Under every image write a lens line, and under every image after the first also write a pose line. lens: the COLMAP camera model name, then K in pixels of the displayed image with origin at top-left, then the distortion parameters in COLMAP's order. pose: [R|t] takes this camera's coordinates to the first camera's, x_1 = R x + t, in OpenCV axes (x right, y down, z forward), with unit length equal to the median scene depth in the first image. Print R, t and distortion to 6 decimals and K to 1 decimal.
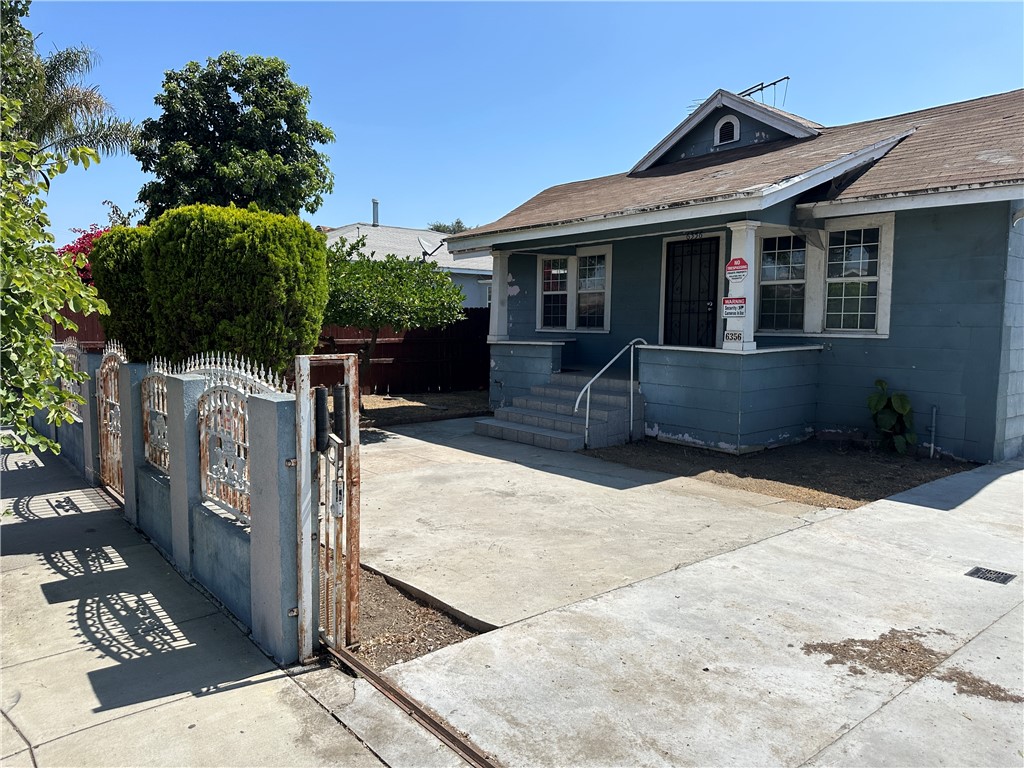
lens RADIAL K [[716.5, 0, 507.8], [0, 716.5, 387.9], [0, 0, 1]] dist [0.113574, -0.189250]
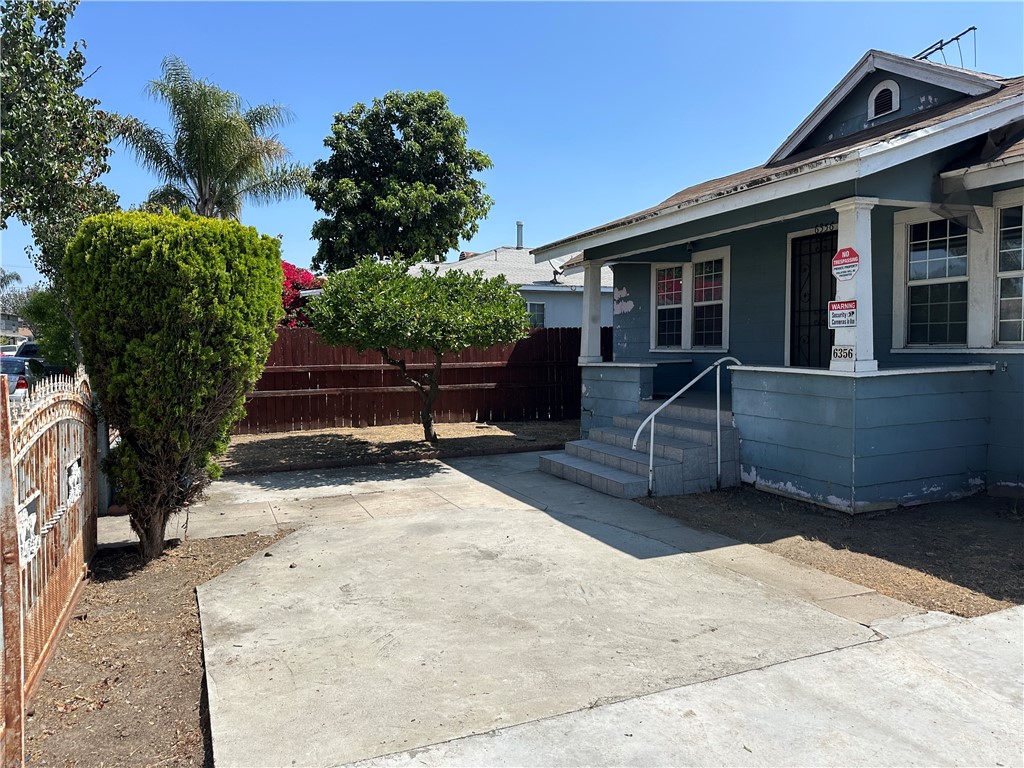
lens RADIAL K [[720.0, 0, 507.7], [0, 720.0, 383.6], [0, 0, 1]] dist [0.044502, -0.056897]
pose [[0.960125, -0.001214, -0.279569, 0.190621], [-0.010427, 0.999139, -0.040147, -0.006465], [0.279377, 0.041461, 0.959286, 0.194163]]
